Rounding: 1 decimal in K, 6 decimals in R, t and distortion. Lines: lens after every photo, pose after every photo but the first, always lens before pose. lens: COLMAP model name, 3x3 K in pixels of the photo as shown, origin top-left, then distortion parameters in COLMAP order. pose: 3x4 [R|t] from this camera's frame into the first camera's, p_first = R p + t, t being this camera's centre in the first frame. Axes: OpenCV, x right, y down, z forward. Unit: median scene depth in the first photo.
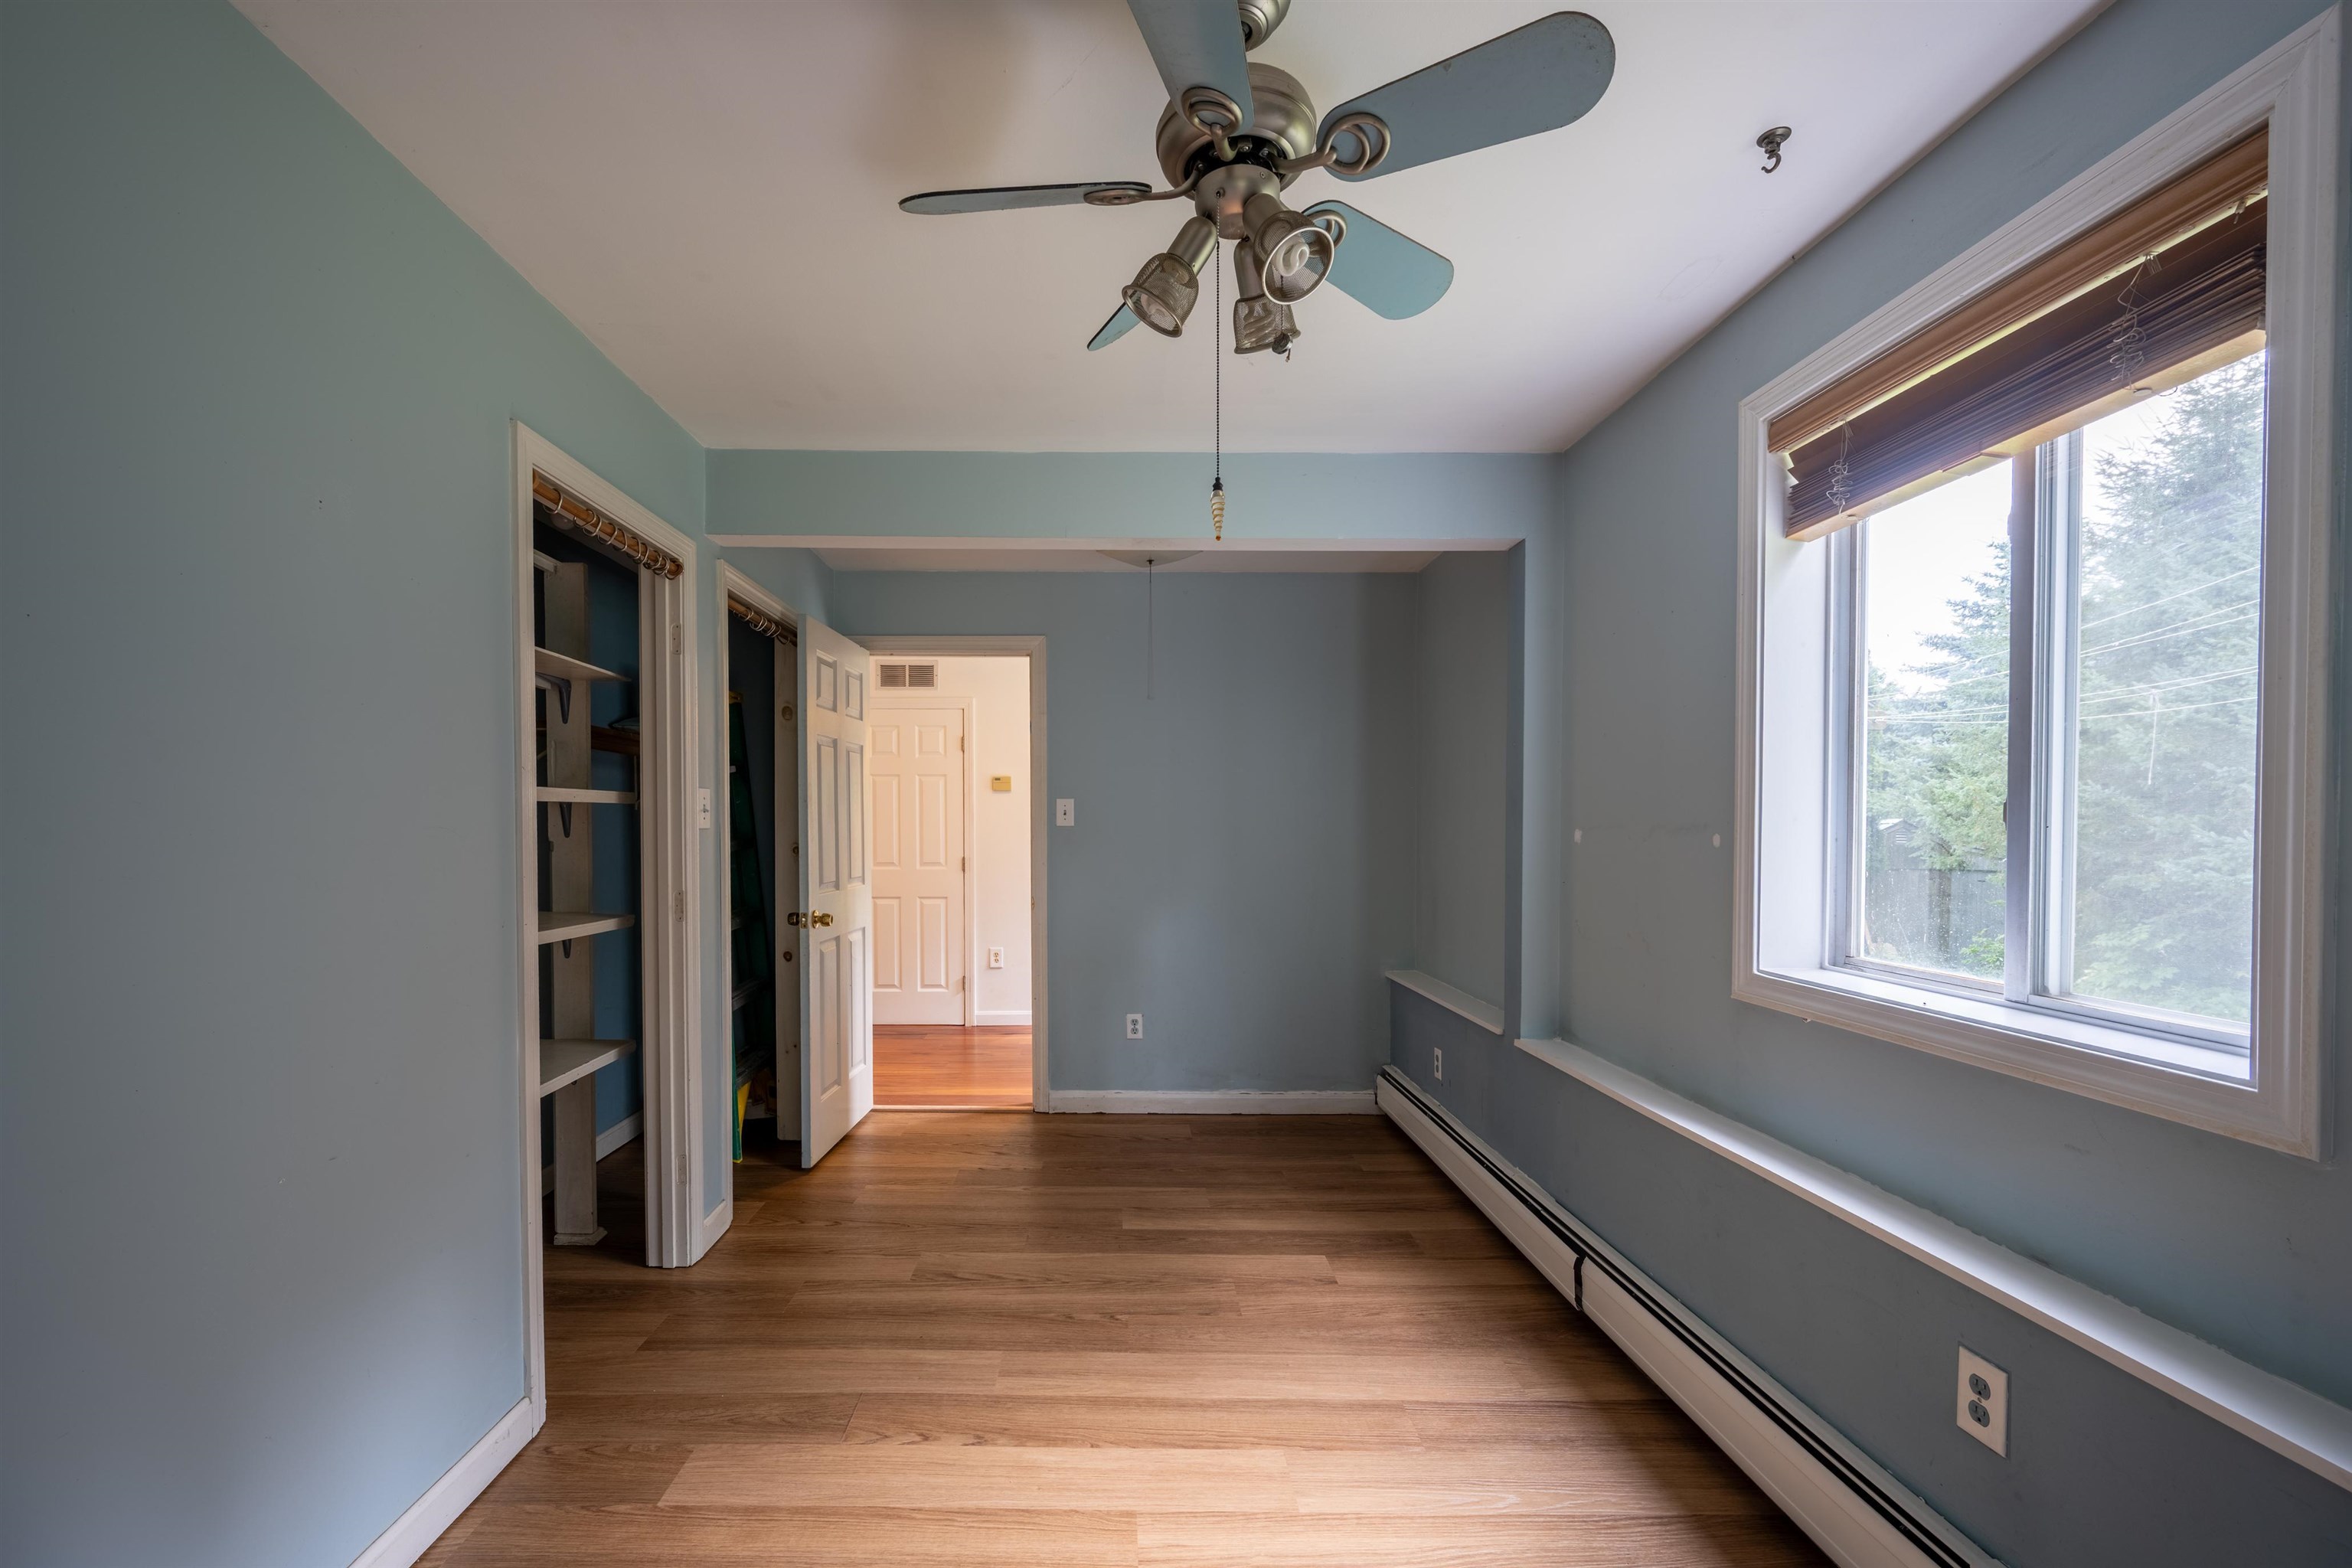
lens RADIAL K [[946.0, 0, 1090.4], [0, 946.0, 844.6], [0, 0, 1]] dist [-0.007507, 0.000132]
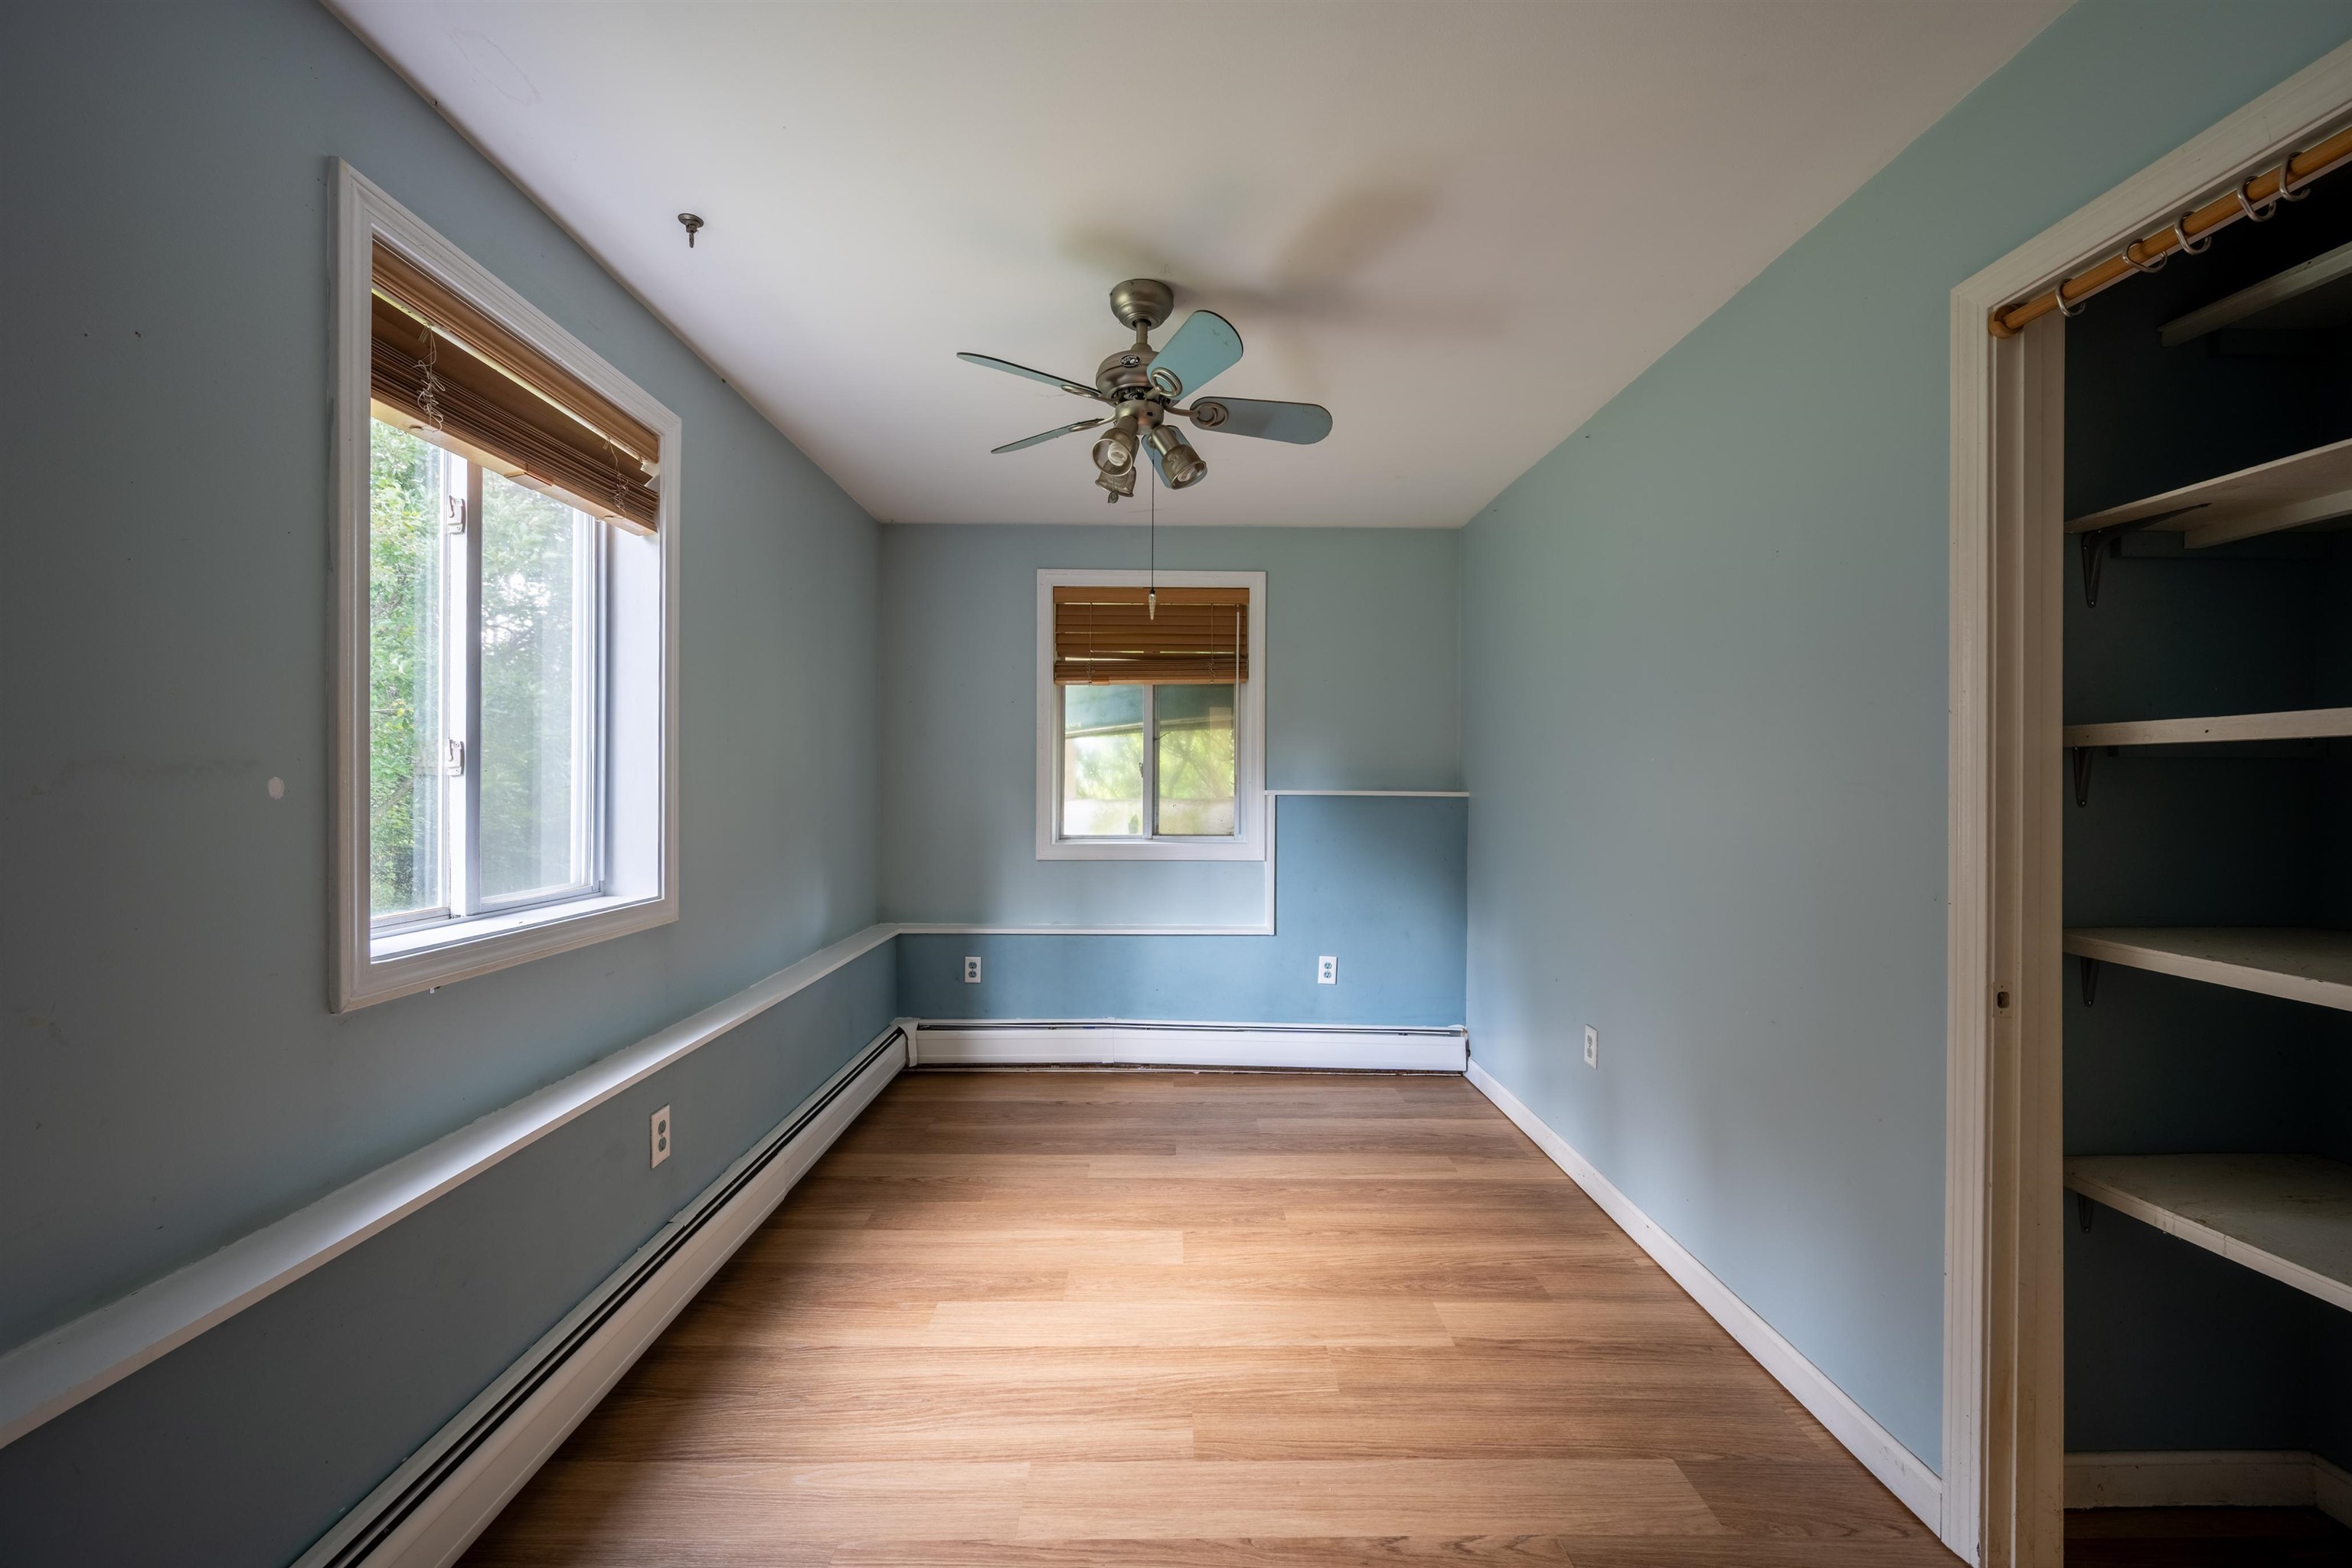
lens RADIAL K [[946.0, 0, 1176.9], [0, 946.0, 782.3], [0, 0, 1]] dist [-0.007507, 0.000132]
pose [[-0.999337, -0.008077, -0.035508, 0.107529], [-0.008702, 0.999809, 0.017484, -0.030997], [0.035360, 0.017781, -0.999216, 1.969832]]
